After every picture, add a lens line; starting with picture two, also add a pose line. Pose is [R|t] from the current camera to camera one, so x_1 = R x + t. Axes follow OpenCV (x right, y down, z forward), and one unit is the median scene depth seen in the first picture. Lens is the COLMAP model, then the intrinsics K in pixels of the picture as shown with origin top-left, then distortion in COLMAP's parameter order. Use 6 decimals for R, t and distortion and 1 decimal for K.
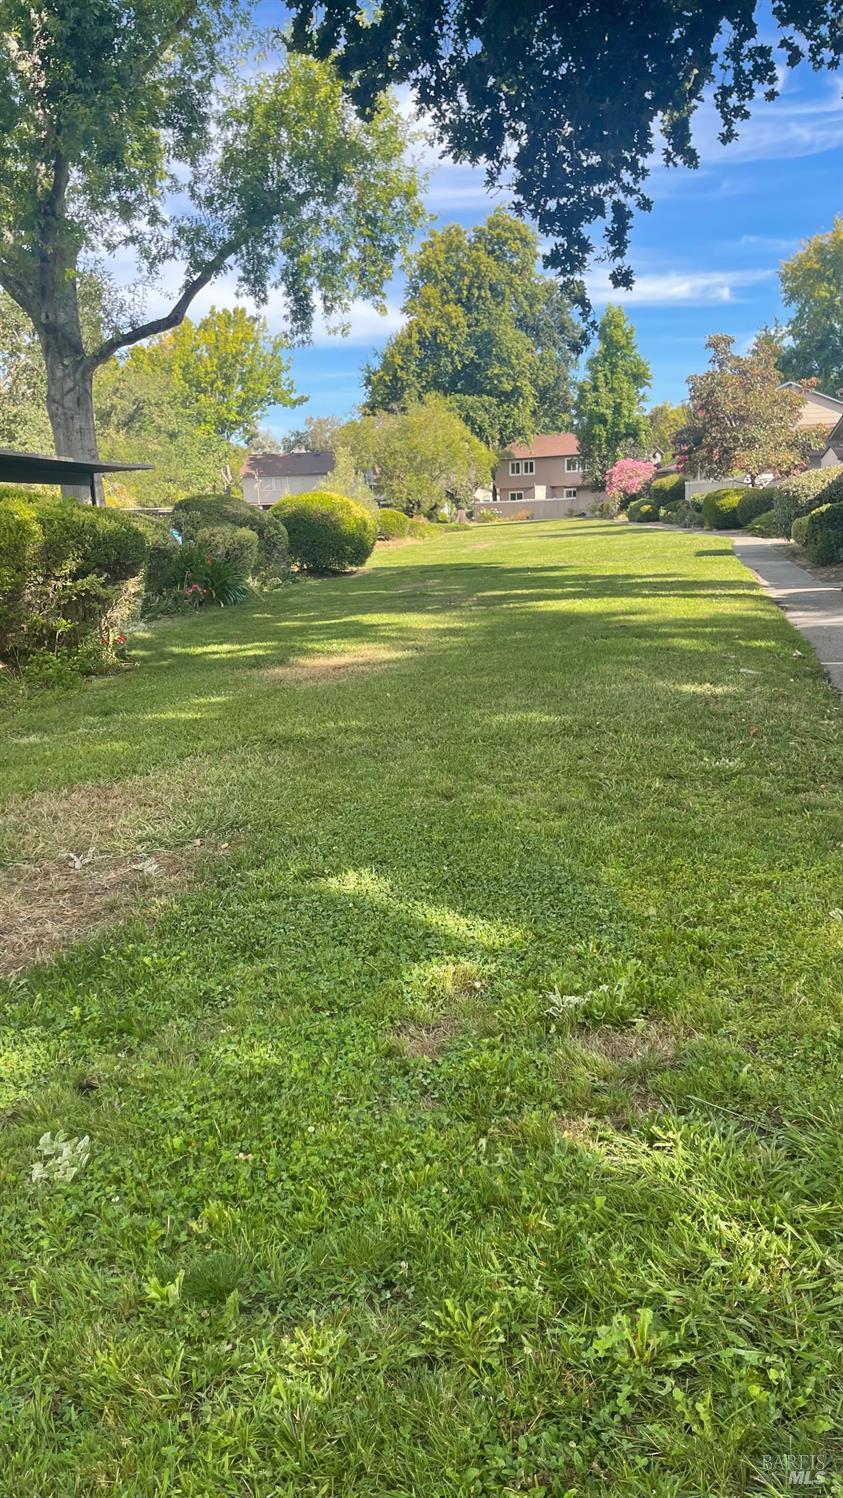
lens RADIAL K [[1132.6, 0, 426.6], [0, 1132.6, 745.3], [0, 0, 1]] dist [0.041362, -0.017182]
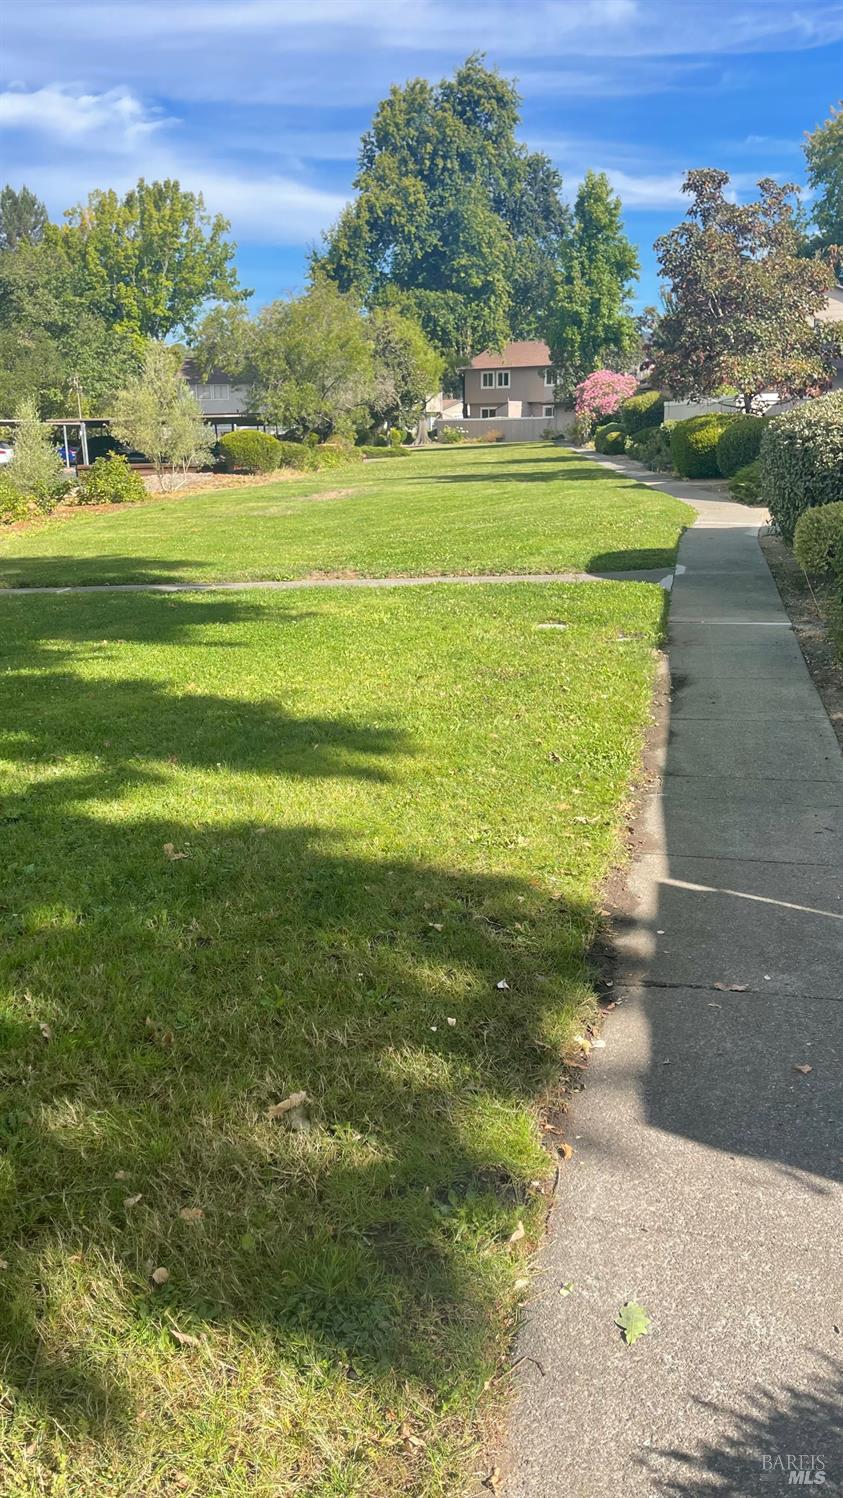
lens RADIAL K [[1132.6, 0, 414.9], [0, 1132.6, 750.5], [0, 0, 1]] dist [0.041362, -0.017182]
pose [[0.999672, 0.024087, -0.008743, 0.043219], [-0.023355, 0.996841, 0.075911, -0.032008], [0.010544, -0.075682, 0.997076, 0.133970]]
